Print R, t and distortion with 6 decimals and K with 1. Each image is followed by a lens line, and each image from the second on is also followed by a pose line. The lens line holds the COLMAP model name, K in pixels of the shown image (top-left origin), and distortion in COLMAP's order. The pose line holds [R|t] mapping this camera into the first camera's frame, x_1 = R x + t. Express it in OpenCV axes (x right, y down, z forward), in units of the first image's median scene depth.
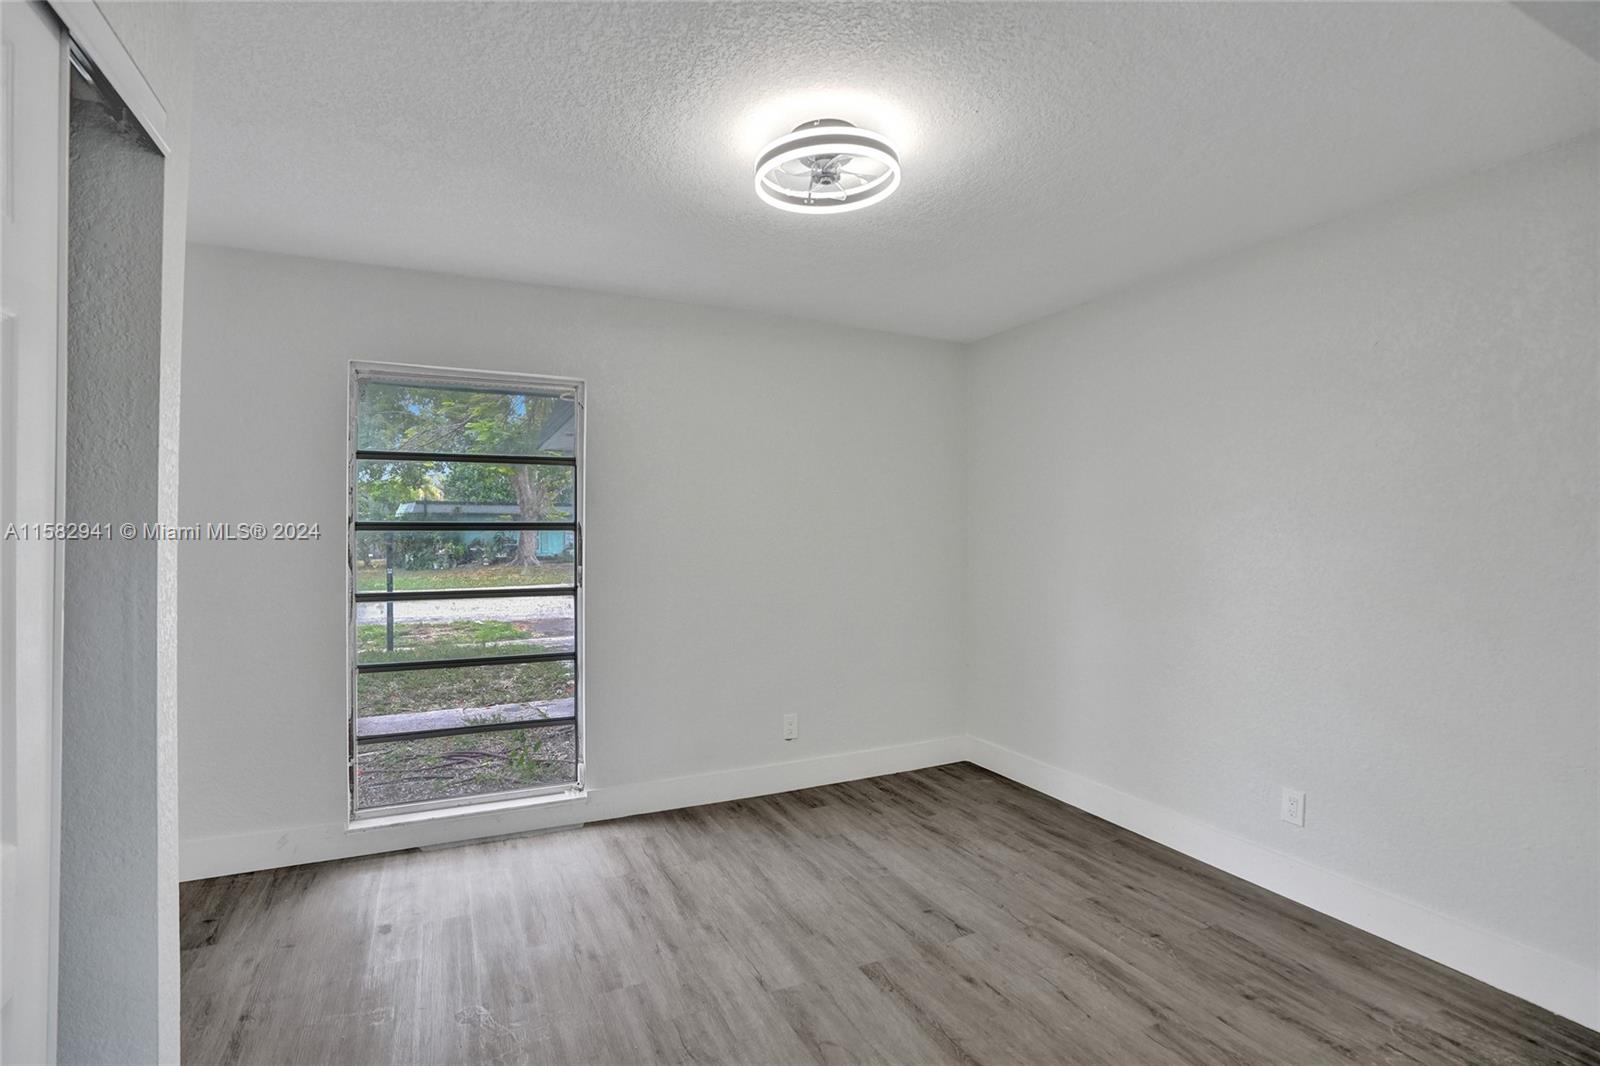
lens RADIAL K [[749.4, 0, 796.3], [0, 749.4, 530.8], [0, 0, 1]] dist [-0.073355, 0.029567]
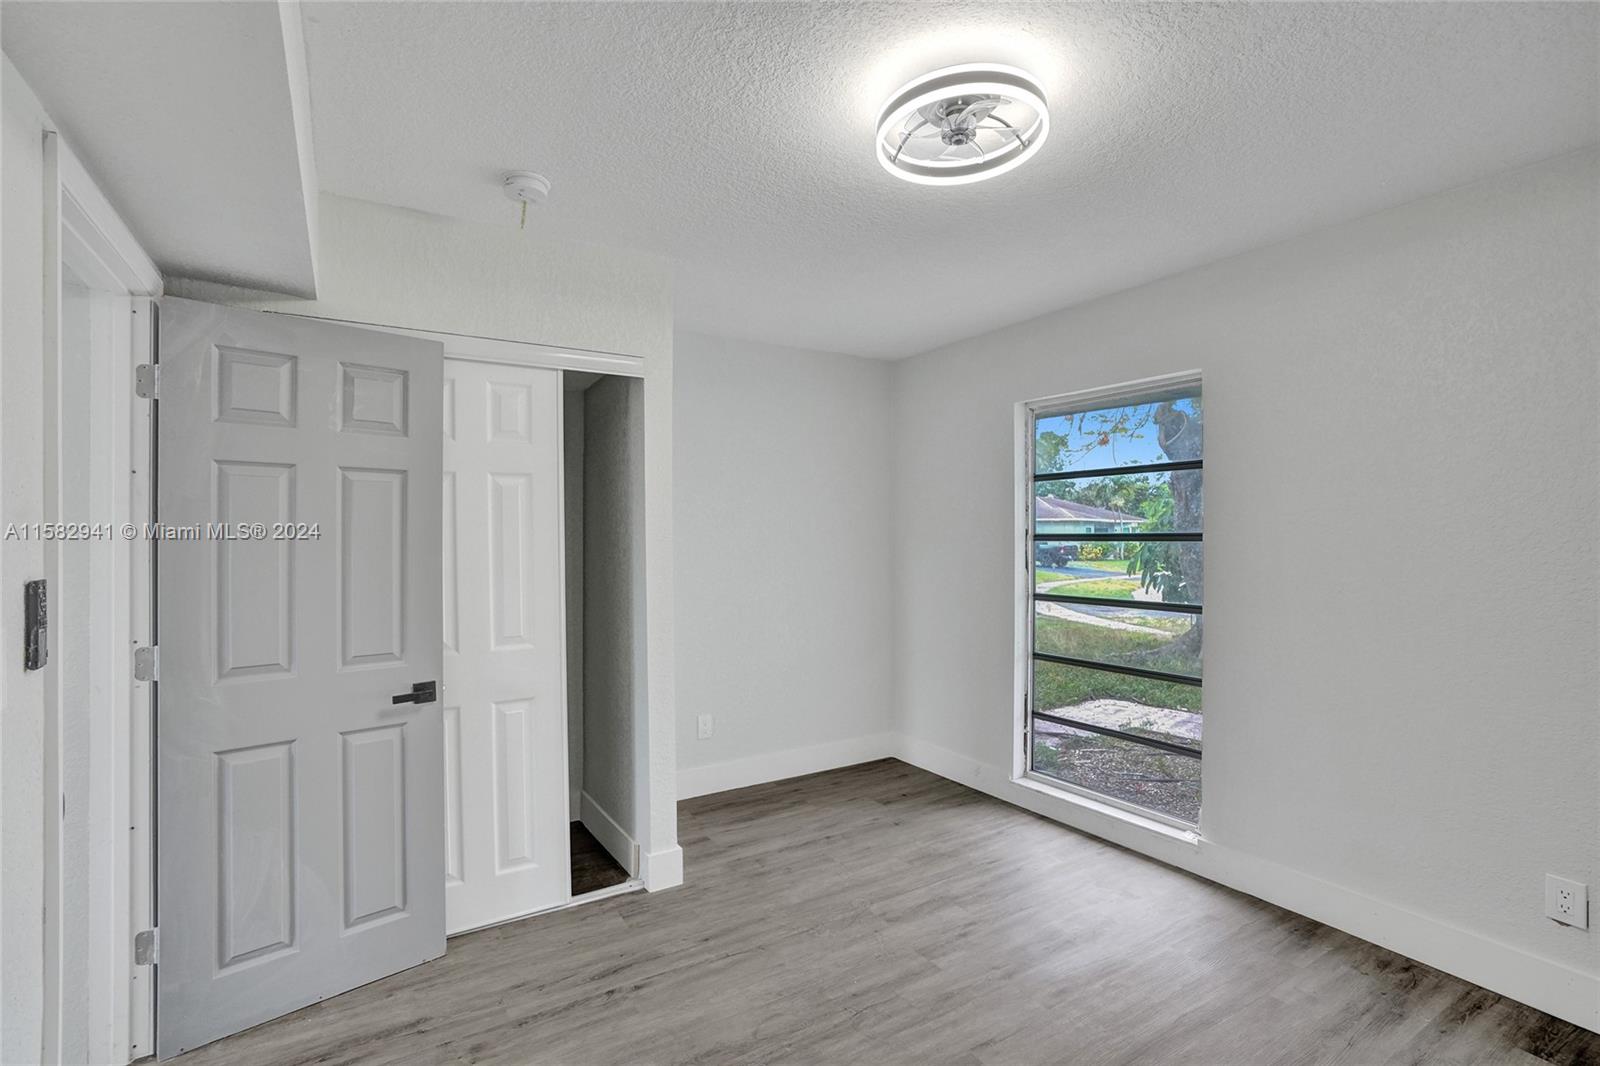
lens RADIAL K [[749.4, 0, 796.3], [0, 749.4, 530.8], [0, 0, 1]] dist [-0.073355, 0.029567]
pose [[0.092778, -0.010032, -0.995636, 0.585642], [-0.000273, 0.999949, -0.010101, -0.004585], [0.995687, 0.001209, 0.092771, 0.485897]]
